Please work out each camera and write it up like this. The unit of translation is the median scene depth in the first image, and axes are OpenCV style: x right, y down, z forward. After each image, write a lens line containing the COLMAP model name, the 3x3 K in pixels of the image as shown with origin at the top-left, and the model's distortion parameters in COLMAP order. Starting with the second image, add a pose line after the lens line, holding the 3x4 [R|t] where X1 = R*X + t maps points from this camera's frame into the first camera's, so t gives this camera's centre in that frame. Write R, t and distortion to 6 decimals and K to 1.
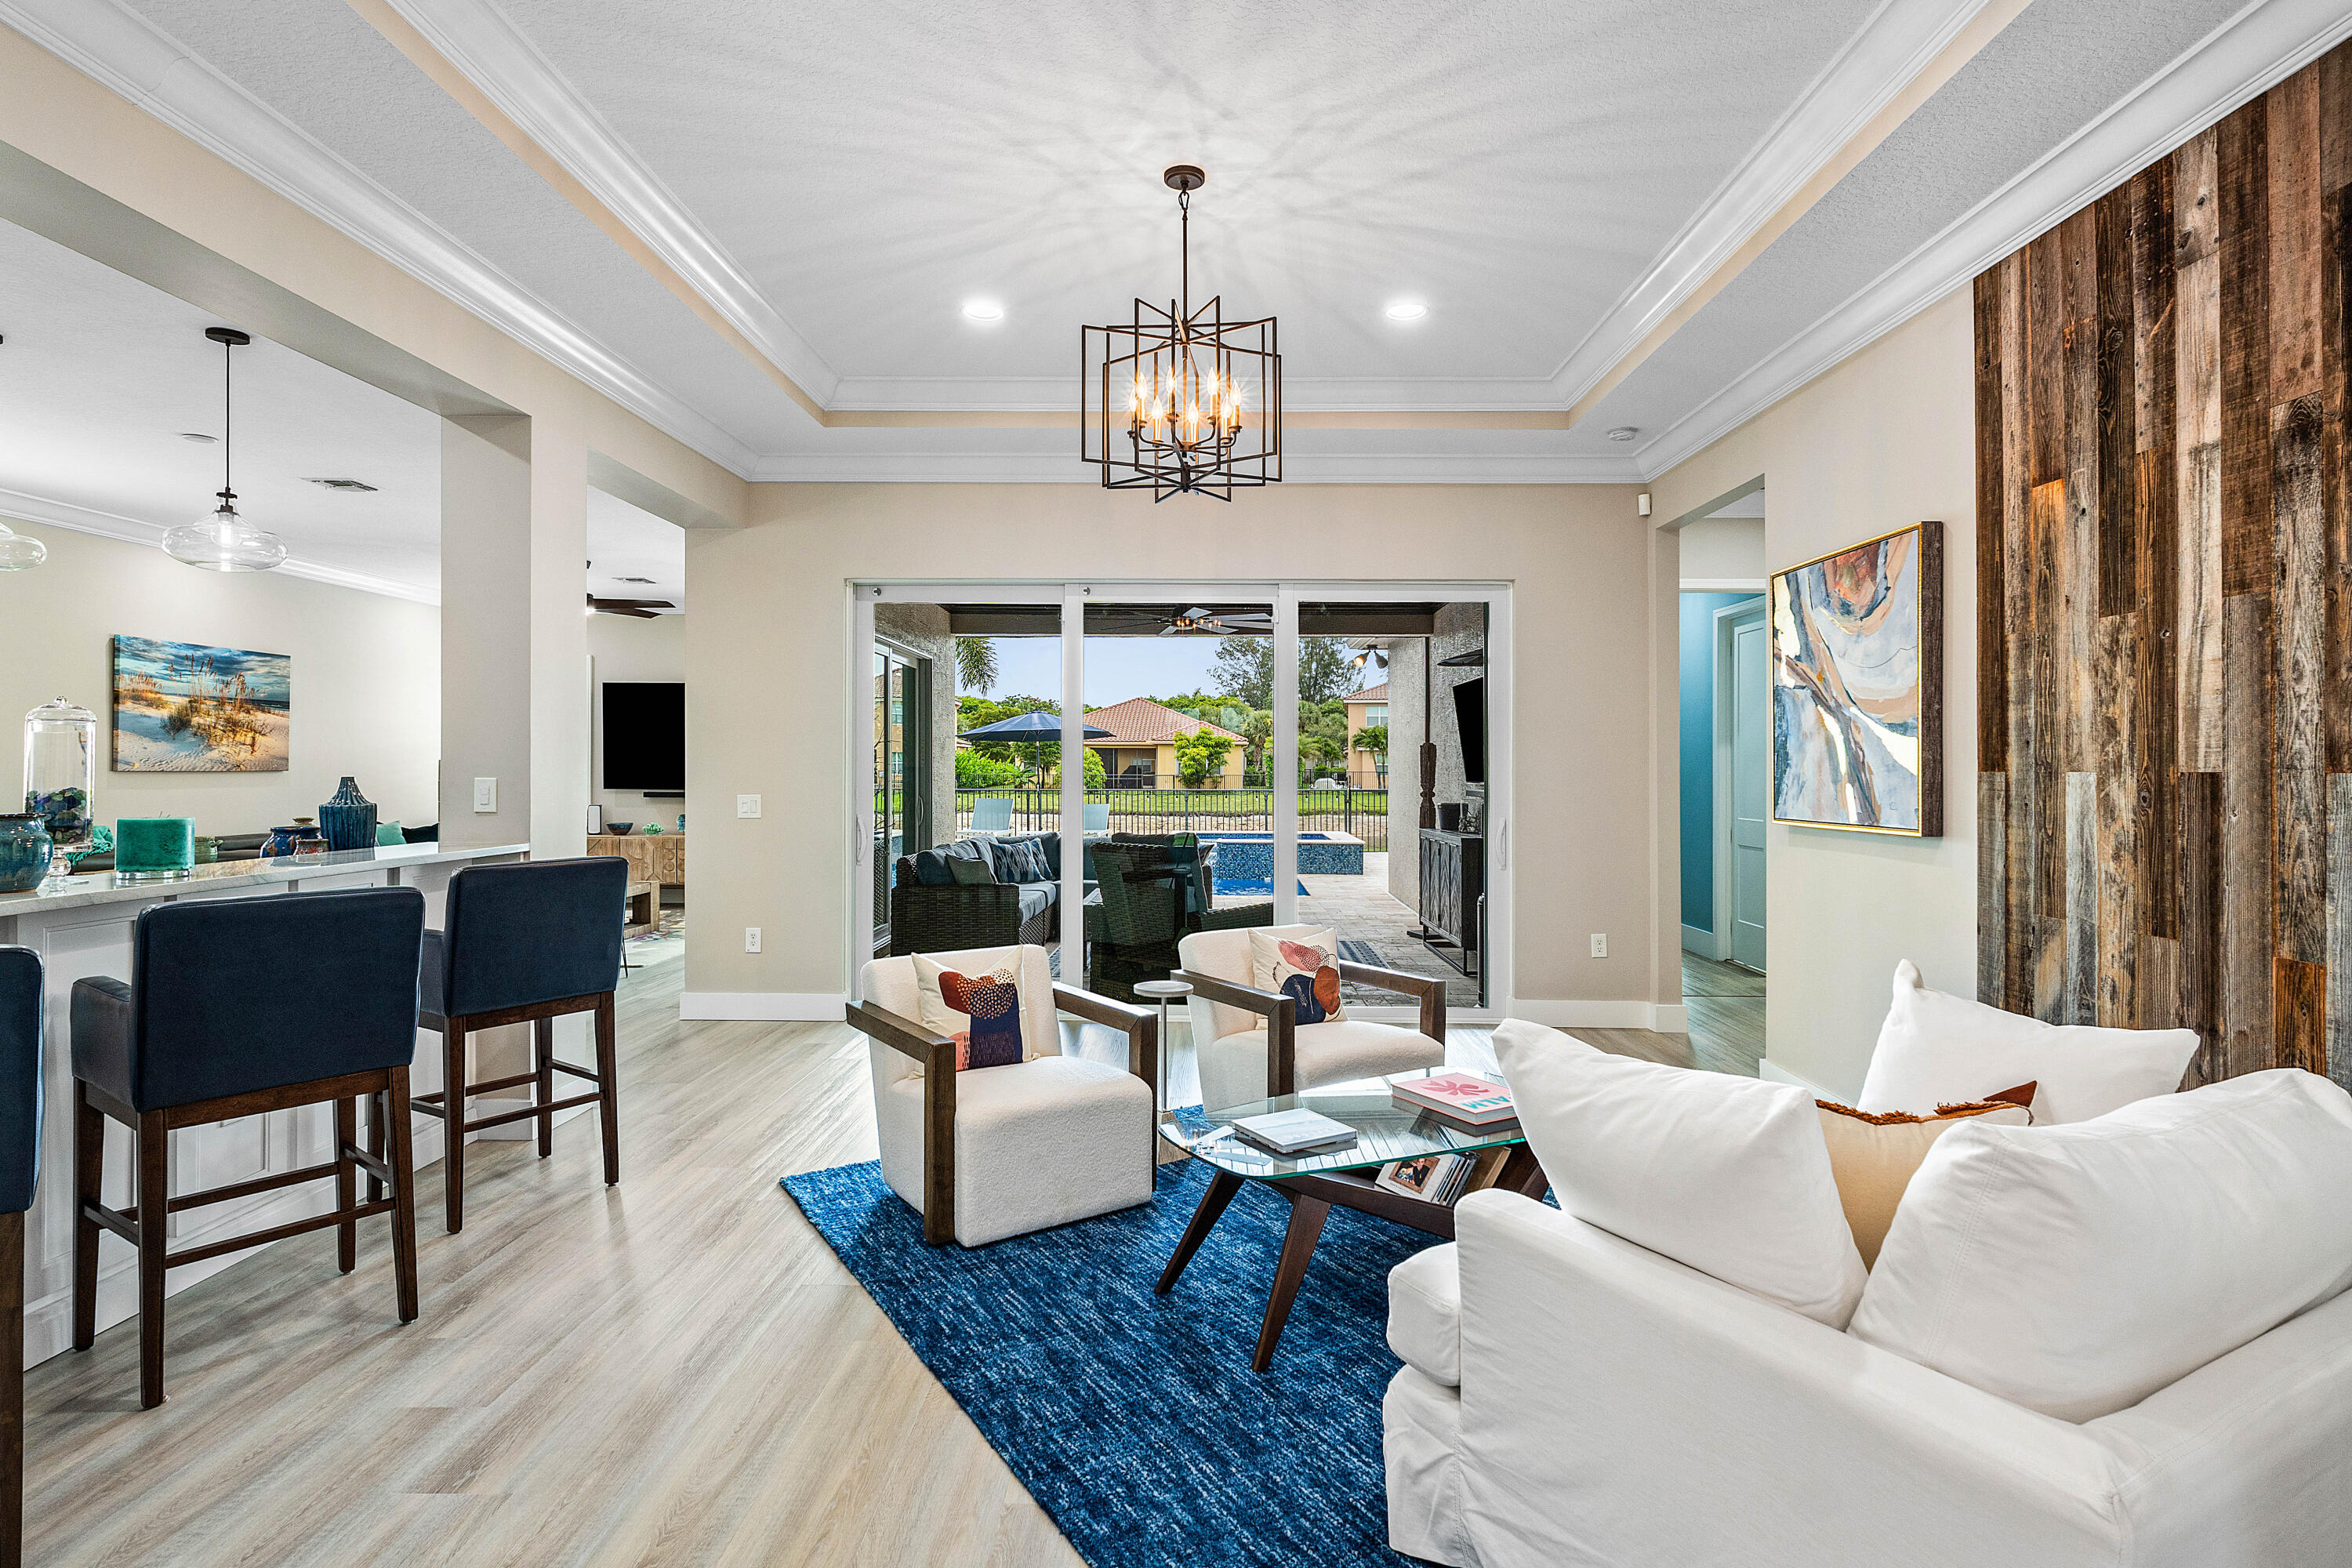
lens RADIAL K [[1147.8, 0, 1184.2], [0, 1147.8, 780.2], [0, 0, 1]] dist [0.000807, -0.000225]
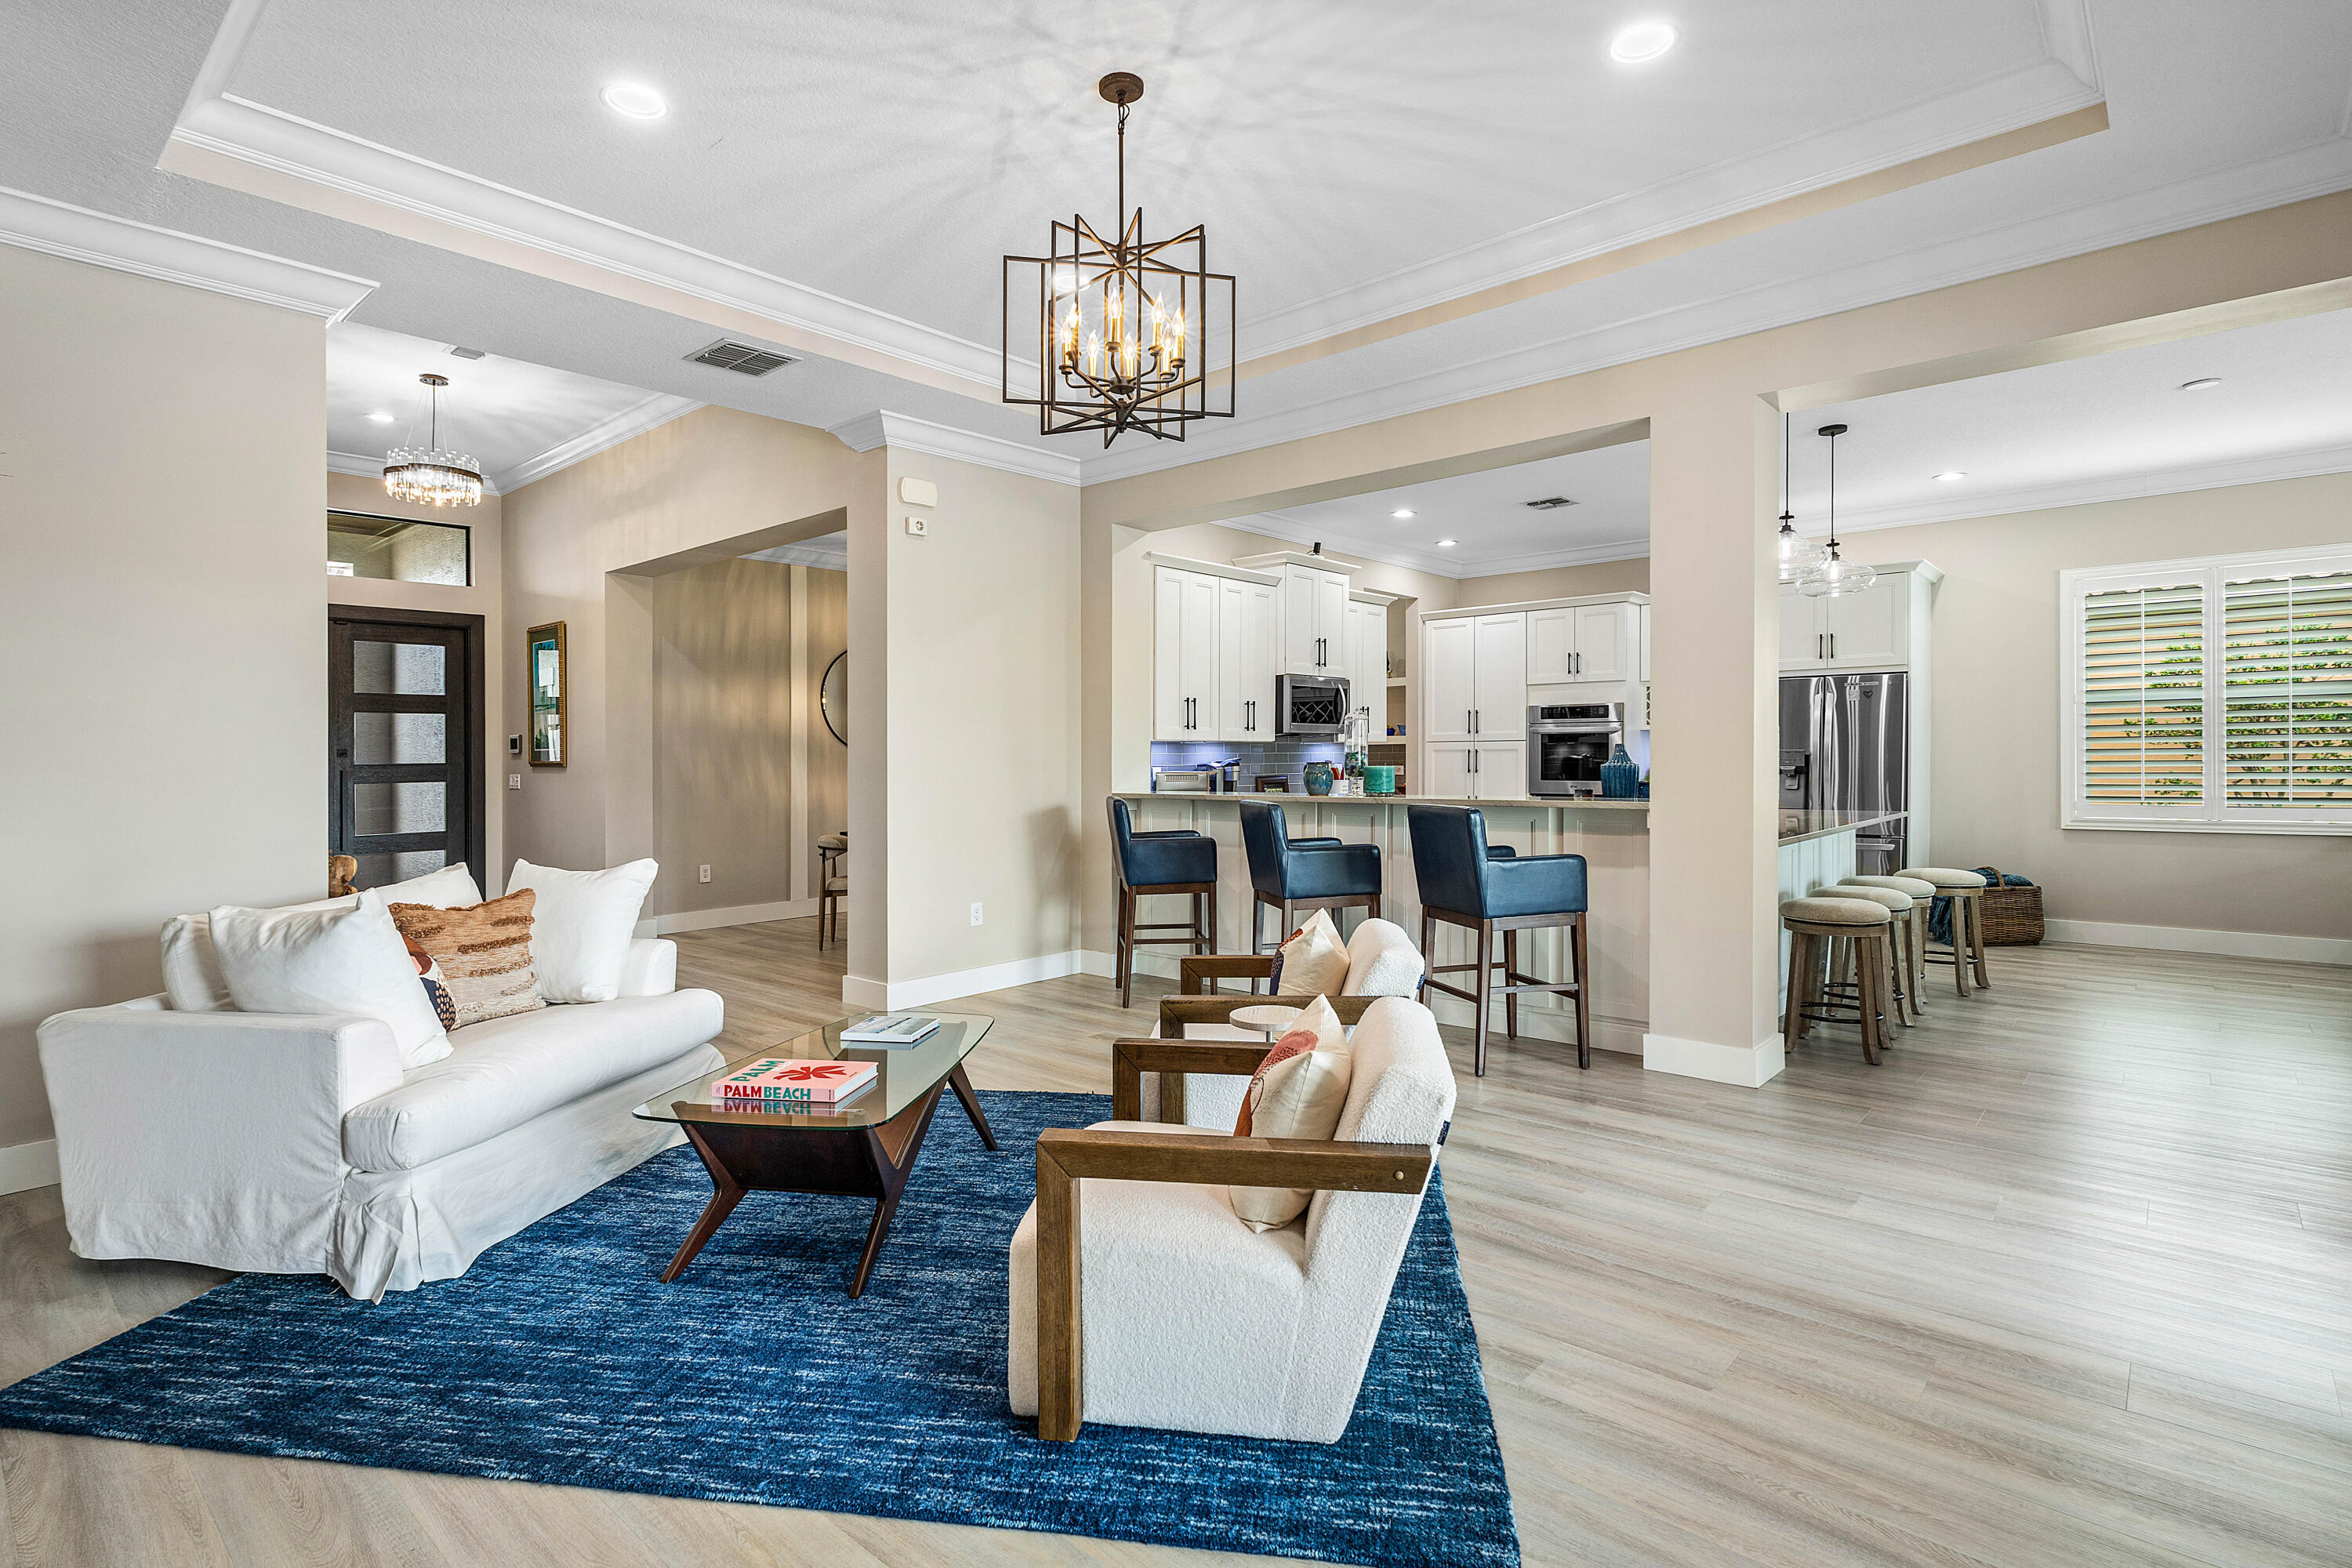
lens RADIAL K [[1147.8, 0, 1188.5], [0, 1147.8, 777.4], [0, 0, 1]] dist [0.000807, -0.000225]
pose [[-0.640461, 0.016546, -0.767813, 0.185217], [0.014114, 0.999853, 0.009774, 0.003895], [0.767861, -0.004577, -0.640600, 0.447762]]
